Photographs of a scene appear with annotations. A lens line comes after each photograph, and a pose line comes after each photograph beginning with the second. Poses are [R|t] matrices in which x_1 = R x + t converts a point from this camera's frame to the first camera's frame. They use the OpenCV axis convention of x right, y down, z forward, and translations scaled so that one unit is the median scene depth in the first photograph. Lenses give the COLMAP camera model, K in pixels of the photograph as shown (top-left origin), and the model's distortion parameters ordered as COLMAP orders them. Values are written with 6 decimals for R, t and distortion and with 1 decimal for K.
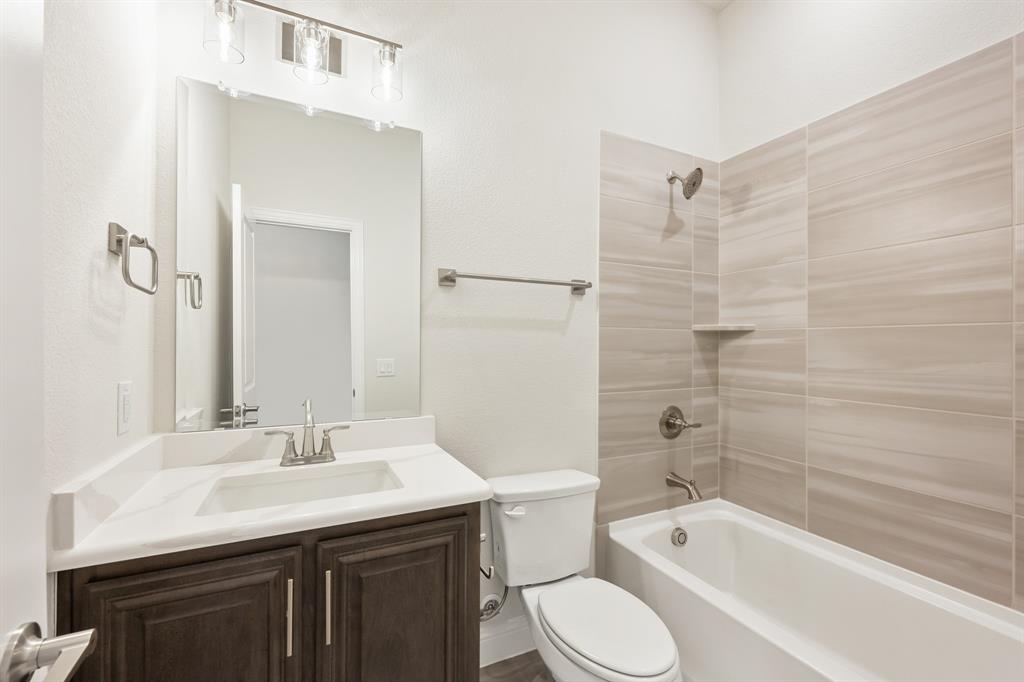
lens RADIAL K [[437.1, 0, 508.5], [0, 437.1, 343.3], [0, 0, 1]] dist [0.004503, 0.000053]
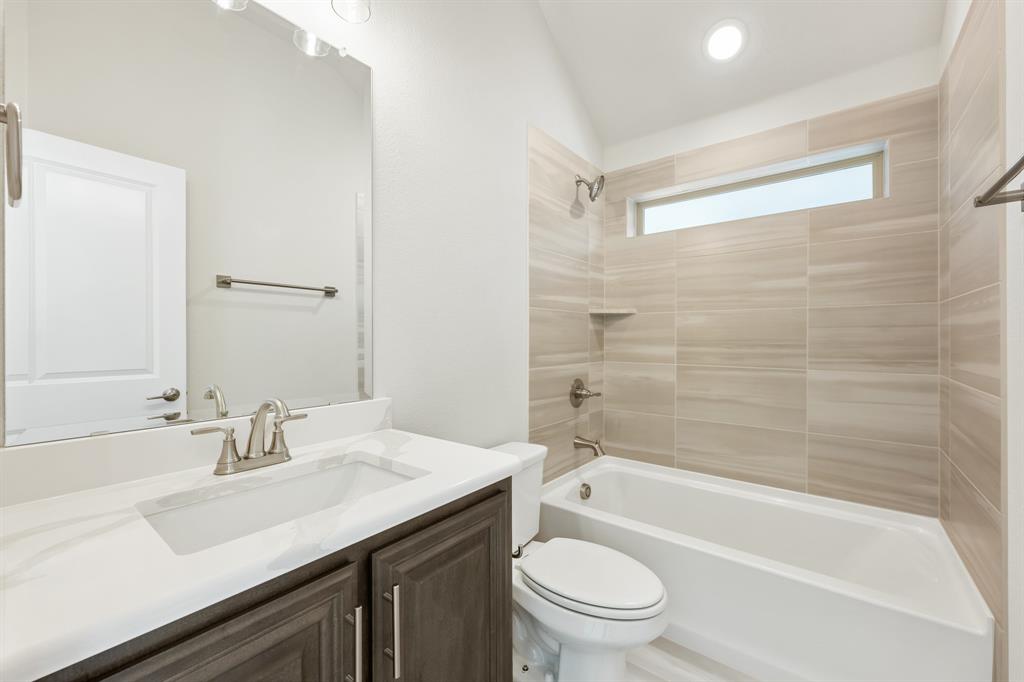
lens RADIAL K [[407.3, 0, 513.9], [0, 407.3, 341.2], [0, 0, 1]] dist [-0.000646, -0.000117]
pose [[0.886581, -0.002112, 0.462568, -0.282715], [0.000733, 0.999995, 0.003162, 0.041933], [-0.462572, -0.002465, 0.886578, 0.133132]]
